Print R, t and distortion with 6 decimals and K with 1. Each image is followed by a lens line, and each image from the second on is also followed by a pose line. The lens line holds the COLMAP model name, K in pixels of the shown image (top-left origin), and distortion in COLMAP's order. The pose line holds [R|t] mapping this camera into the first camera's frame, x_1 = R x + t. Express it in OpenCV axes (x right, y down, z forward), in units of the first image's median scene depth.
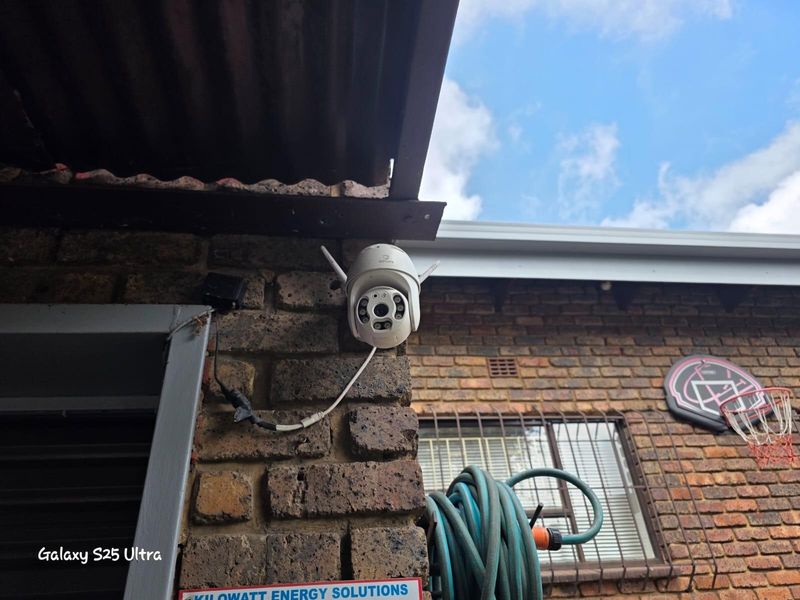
lens RADIAL K [[539.2, 0, 394.9], [0, 539.2, 308.2], [0, 0, 1]] dist [0.040399, -0.035341]
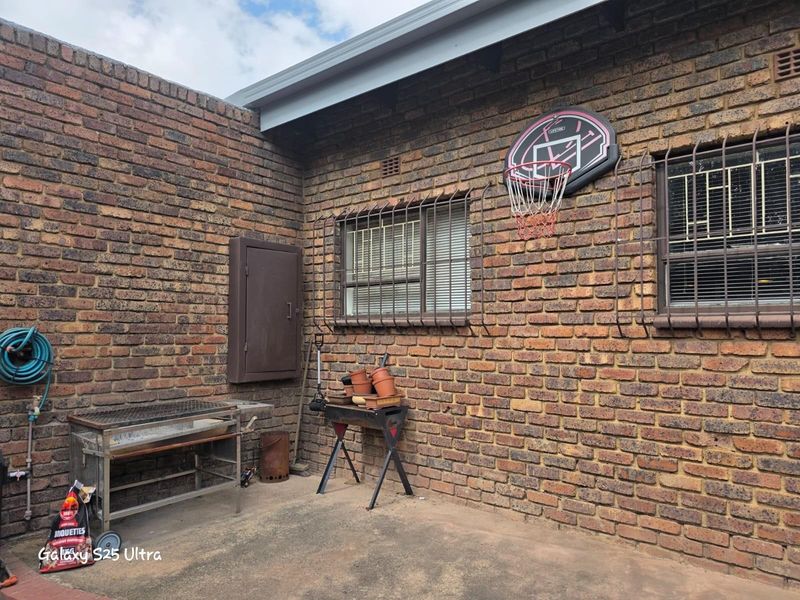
lens RADIAL K [[539.2, 0, 418.7], [0, 539.2, 307.3], [0, 0, 1]] dist [0.040399, -0.035341]
pose [[0.689106, 0.032826, -0.723917, 1.146236], [0.351708, 0.858277, 0.373713, -0.051741], [0.633589, -0.512135, 0.579899, 0.179575]]
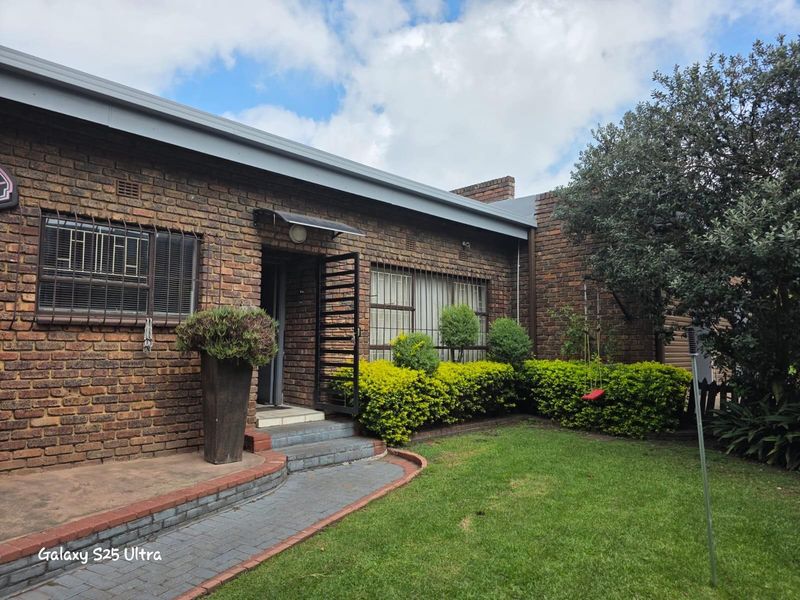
lens RADIAL K [[539.2, 0, 394.9], [0, 539.2, 302.2], [0, 0, 1]] dist [0.040399, -0.035341]
pose [[0.785542, 0.117135, 0.607621, 0.662631], [-0.388481, 0.857662, 0.336896, -0.387172], [-0.481671, -0.500695, 0.719234, -0.425198]]
